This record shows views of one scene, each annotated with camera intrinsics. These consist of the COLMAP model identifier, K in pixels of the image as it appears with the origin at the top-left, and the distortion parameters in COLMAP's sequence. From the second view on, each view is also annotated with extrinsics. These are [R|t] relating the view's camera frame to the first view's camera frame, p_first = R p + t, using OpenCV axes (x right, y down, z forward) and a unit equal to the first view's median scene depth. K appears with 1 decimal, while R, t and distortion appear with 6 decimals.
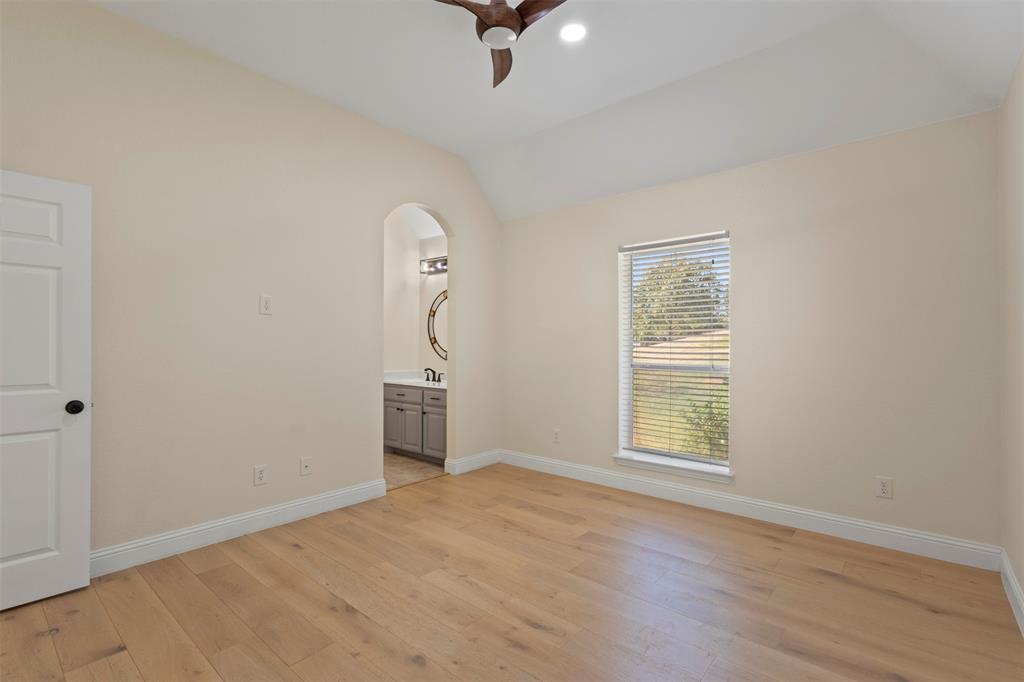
lens RADIAL K [[472.8, 0, 510.0], [0, 472.8, 343.2], [0, 0, 1]] dist [0.001537, -0.000164]
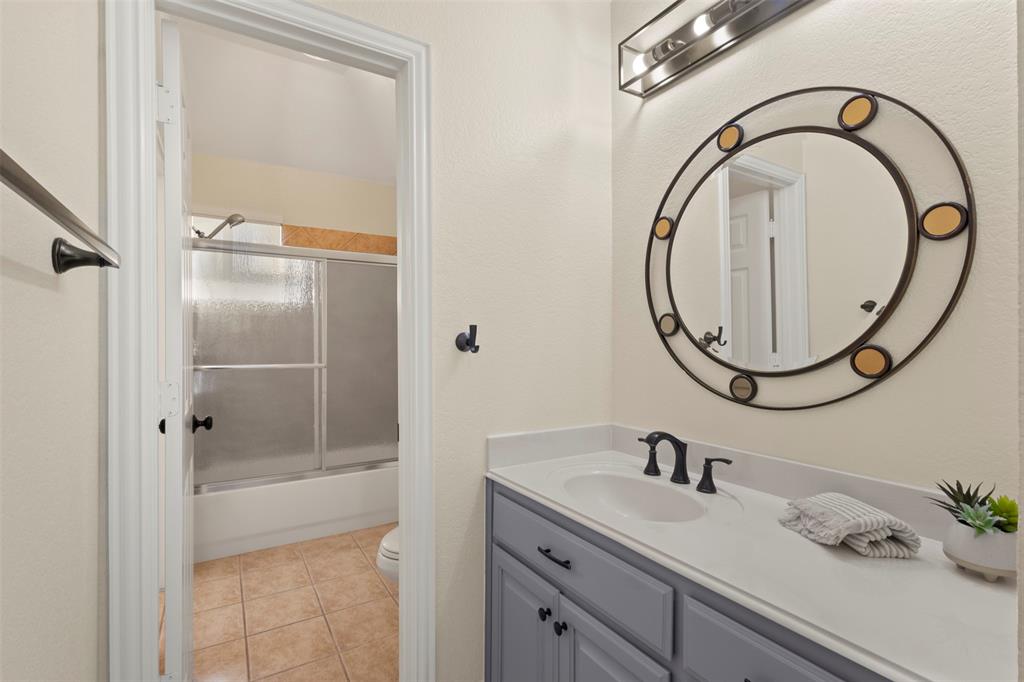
lens RADIAL K [[472.8, 0, 503.9], [0, 472.8, 336.1], [0, 0, 1]] dist [0.001537, -0.000164]
pose [[0.947277, -0.004383, -0.320387, -0.168581], [0.003274, 0.999987, -0.004002, 0.001637], [0.320400, 0.002742, 0.947278, 0.721880]]
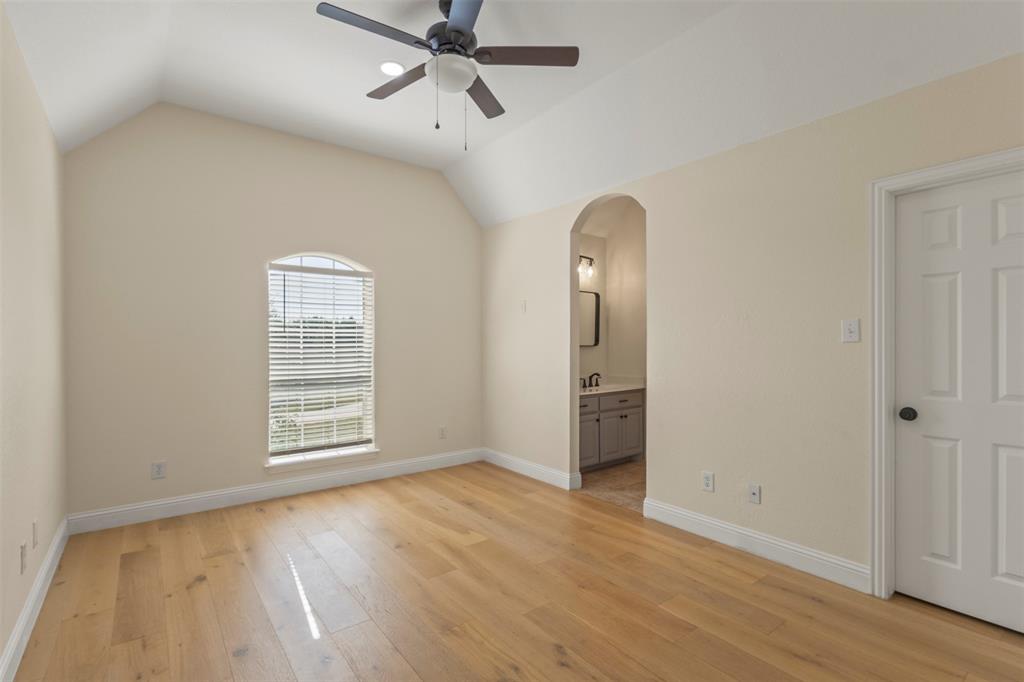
lens RADIAL K [[472.8, 0, 509.8], [0, 472.8, 346.3], [0, 0, 1]] dist [0.001537, -0.000164]
pose [[0.196382, 0.003718, 0.980520, -1.130351], [-0.002124, 0.999992, -0.003366, 0.001421], [-0.980525, -0.001422, 0.196389, 0.967174]]
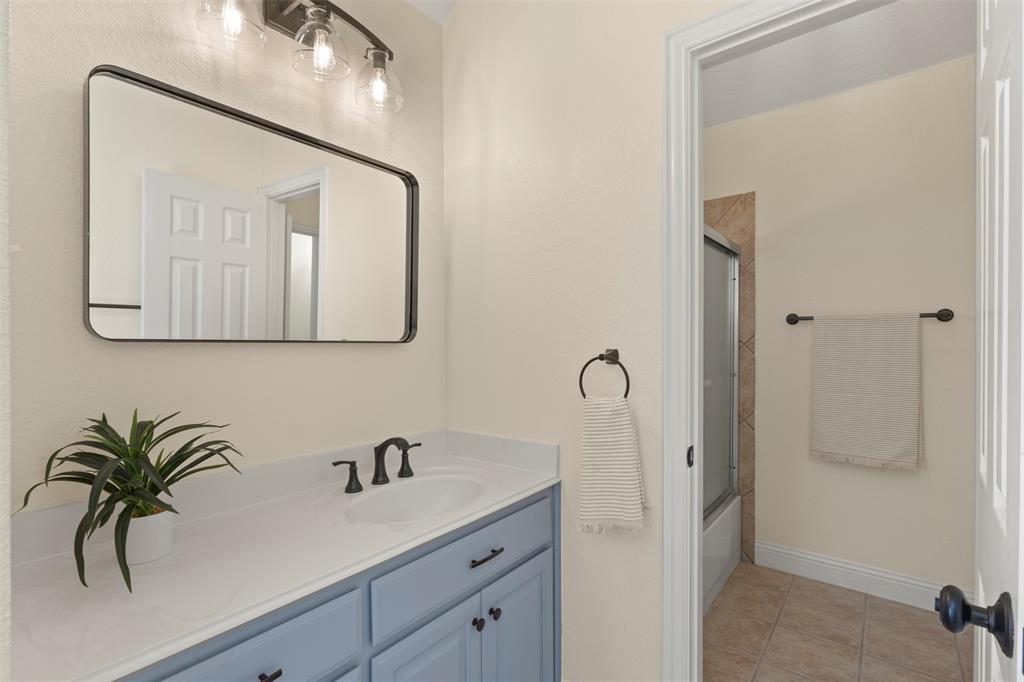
lens RADIAL K [[472.8, 0, 504.8], [0, 472.8, 347.1], [0, 0, 1]] dist [0.001537, -0.000164]
pose [[-0.036564, -0.000685, 0.999331, -0.442867], [-0.000231, 1.000000, 0.000677, -0.000260], [-0.999331, -0.000206, -0.036564, 0.931620]]
